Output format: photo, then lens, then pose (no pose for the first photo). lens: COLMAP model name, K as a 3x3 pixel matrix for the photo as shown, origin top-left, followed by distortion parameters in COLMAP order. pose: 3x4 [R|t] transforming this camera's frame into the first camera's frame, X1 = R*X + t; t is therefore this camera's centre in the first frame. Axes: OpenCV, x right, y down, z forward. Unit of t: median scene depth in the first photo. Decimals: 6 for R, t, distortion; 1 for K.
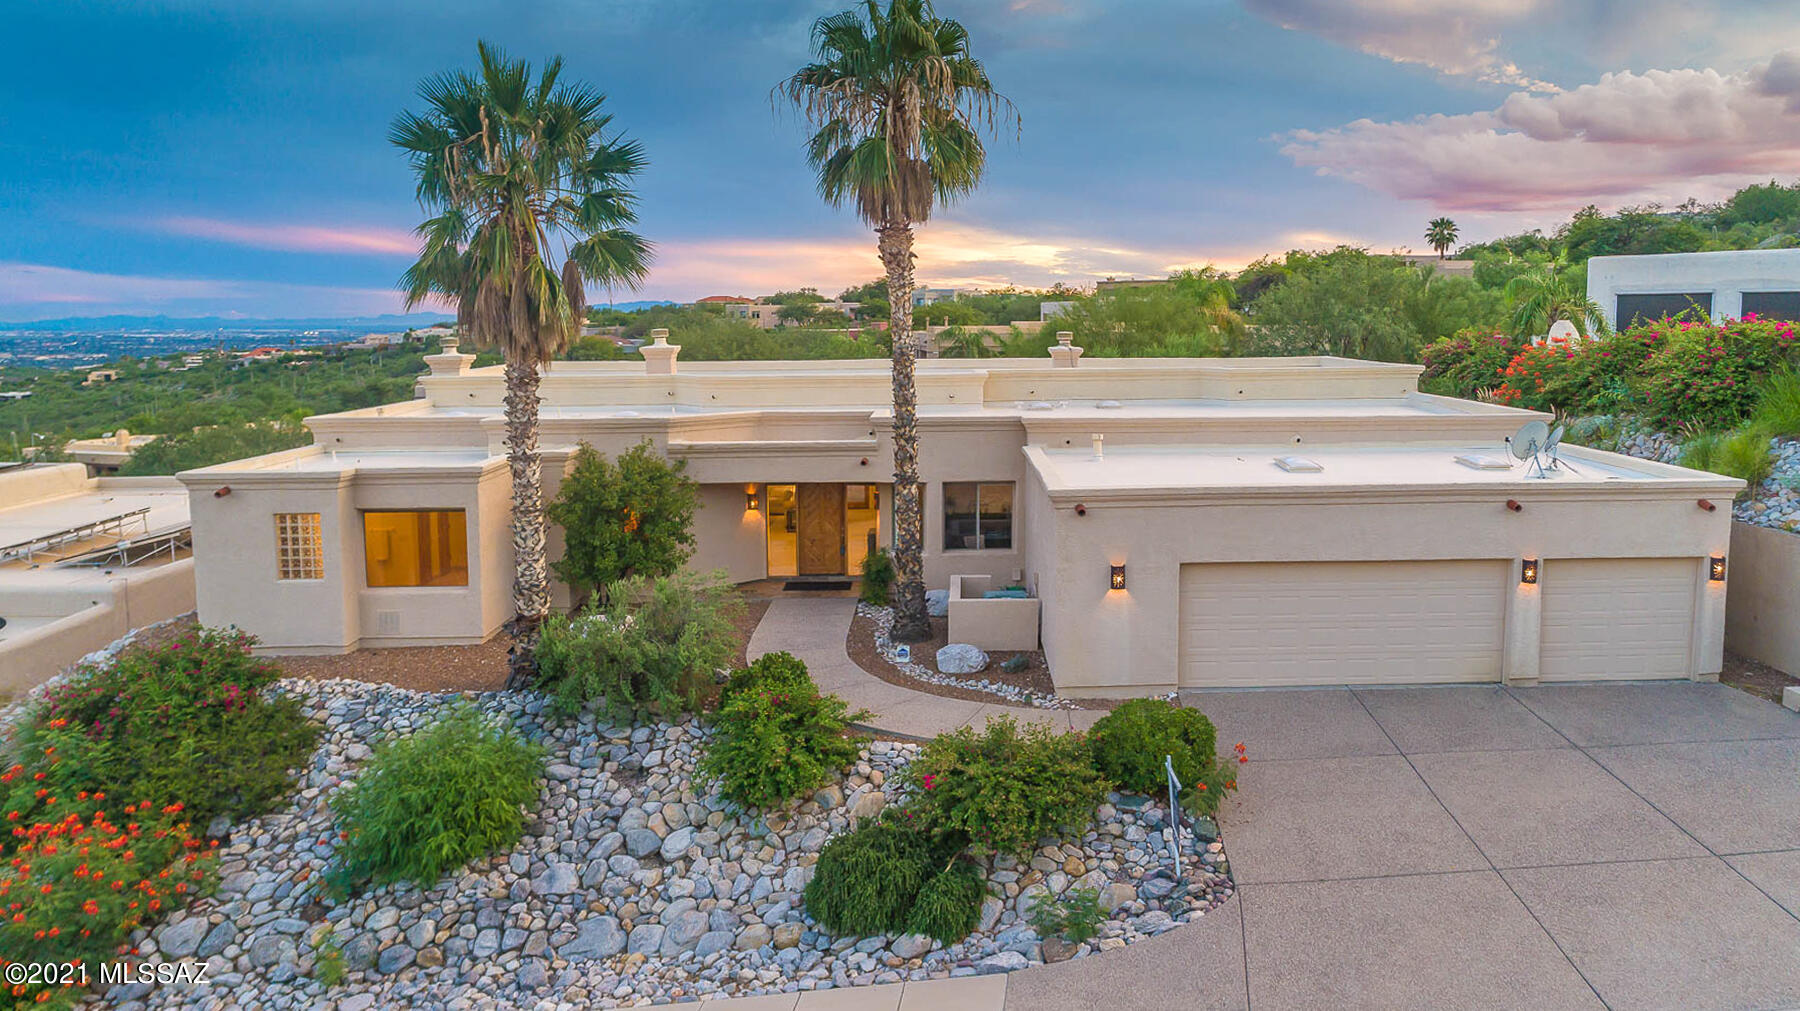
lens RADIAL K [[1398.8, 0, 902.5], [0, 1398.8, 457.2], [0, 0, 1]] dist [-0.006746, 0.004351]
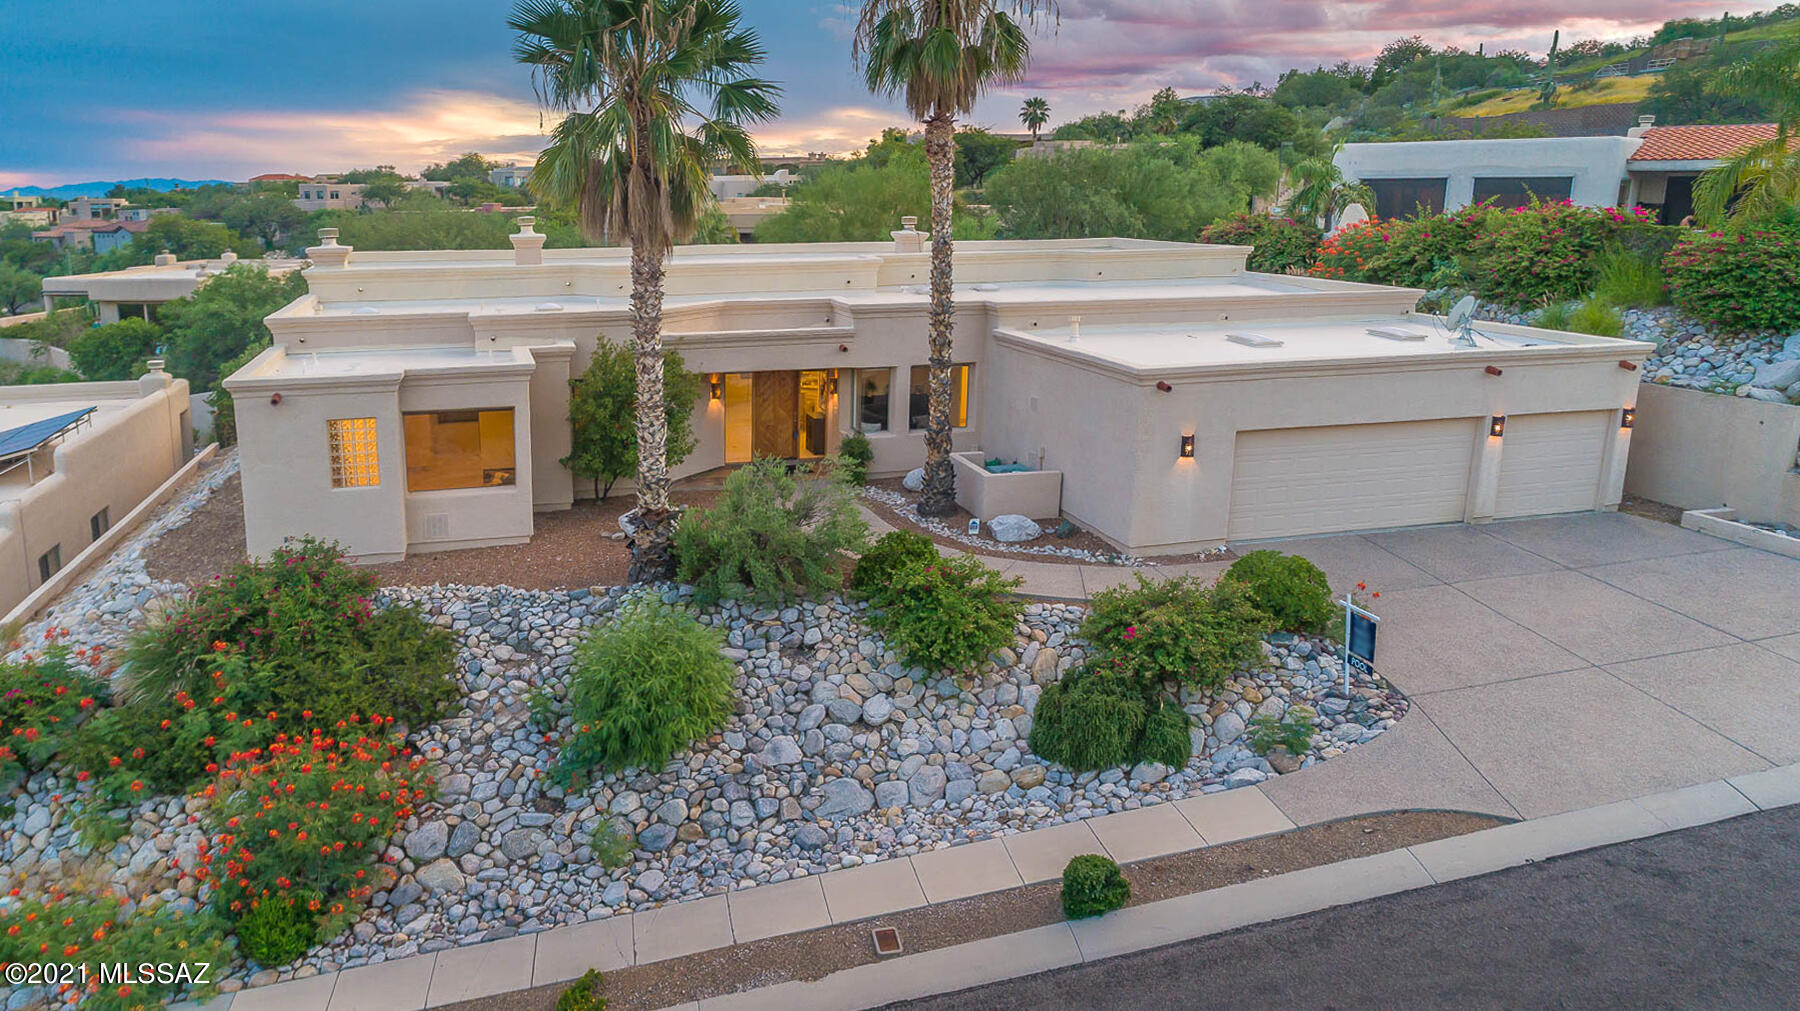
lens RADIAL K [[1346.4, 0, 1013.9], [0, 1346.4, 506.6], [0, 0, 1]] dist [-0.007618, 0.003213]
pose [[0.971239, -0.054851, 0.231704, -0.268509], [0.025789, 0.991613, 0.126645, -0.006611], [-0.236707, -0.117027, 0.964507, -0.006761]]
